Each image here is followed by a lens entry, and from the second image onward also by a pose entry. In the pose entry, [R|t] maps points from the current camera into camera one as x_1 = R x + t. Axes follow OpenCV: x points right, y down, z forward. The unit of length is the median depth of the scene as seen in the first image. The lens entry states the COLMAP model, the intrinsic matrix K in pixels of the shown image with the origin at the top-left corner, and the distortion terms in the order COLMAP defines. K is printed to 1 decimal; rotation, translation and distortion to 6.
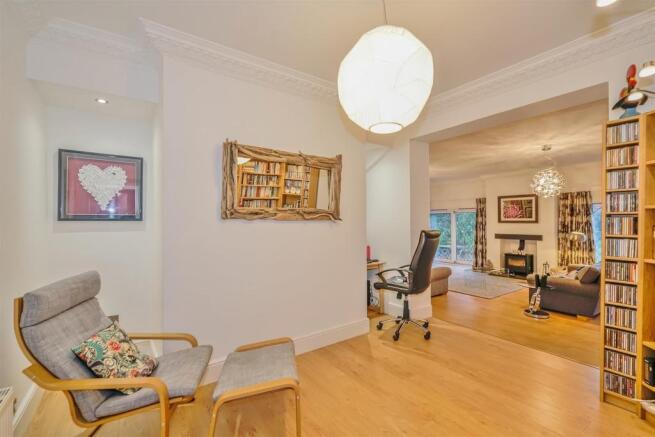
lens RADIAL K [[292.0, 0, 327.5], [0, 292.0, 218.5], [0, 0, 1]] dist [-0.001709, -0.000294]
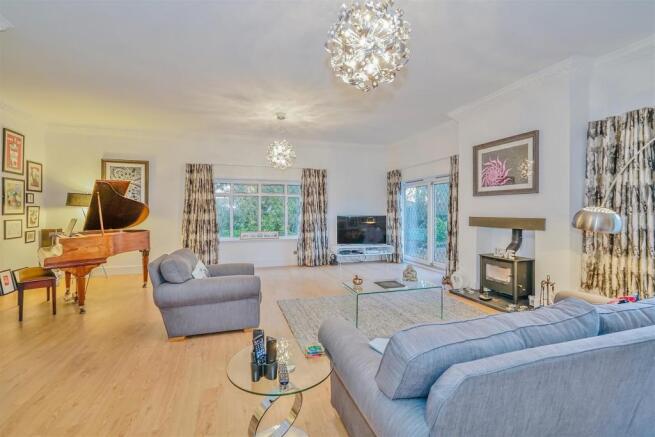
lens RADIAL K [[299.0, 0, 326.8], [0, 299.0, 210.5], [0, 0, 1]] dist [-0.000191, 0.000360]
pose [[0.959715, 0.004265, -0.280943, 0.499862], [-0.002273, 0.999970, 0.007416, 0.038634], [0.280967, -0.006479, 0.959696, 0.417829]]
